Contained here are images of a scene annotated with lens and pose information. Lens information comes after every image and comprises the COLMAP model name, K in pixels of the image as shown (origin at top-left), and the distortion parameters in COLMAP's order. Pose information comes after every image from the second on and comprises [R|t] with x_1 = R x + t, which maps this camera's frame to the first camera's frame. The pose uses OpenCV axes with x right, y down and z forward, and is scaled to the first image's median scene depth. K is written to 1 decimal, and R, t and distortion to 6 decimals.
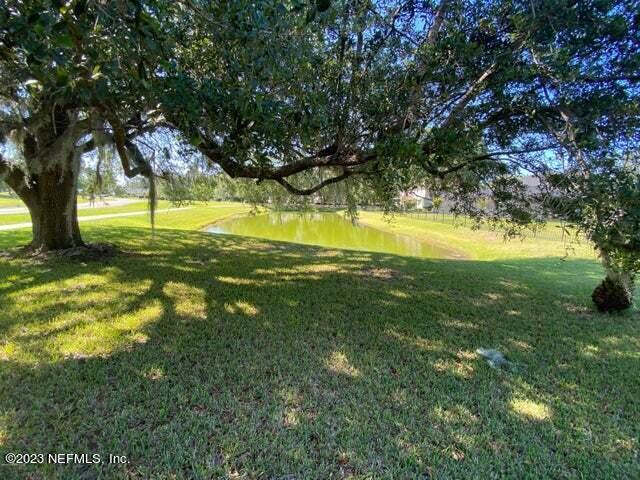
lens RADIAL K [[262.6, 0, 321.9], [0, 262.6, 238.4], [0, 0, 1]] dist [0.046875, -0.031941]
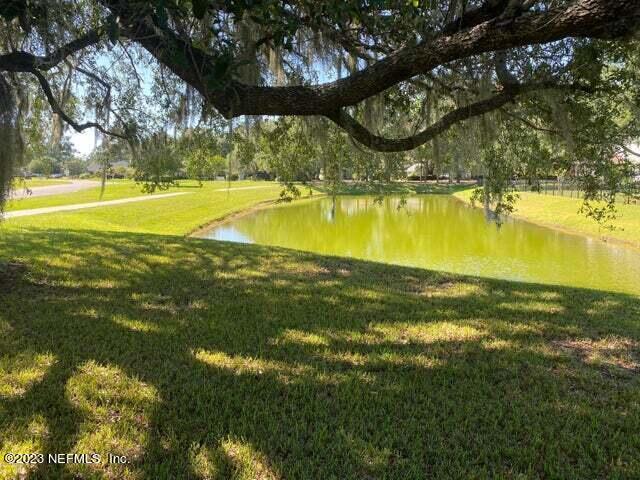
lens RADIAL K [[262.6, 0, 321.9], [0, 262.6, 238.4], [0, 0, 1]] dist [0.046875, -0.031941]
pose [[0.973021, 0.010572, -0.230474, -0.083263], [0.001264, 0.998690, 0.051147, -0.050904], [0.230713, -0.050059, 0.971733, 0.555274]]
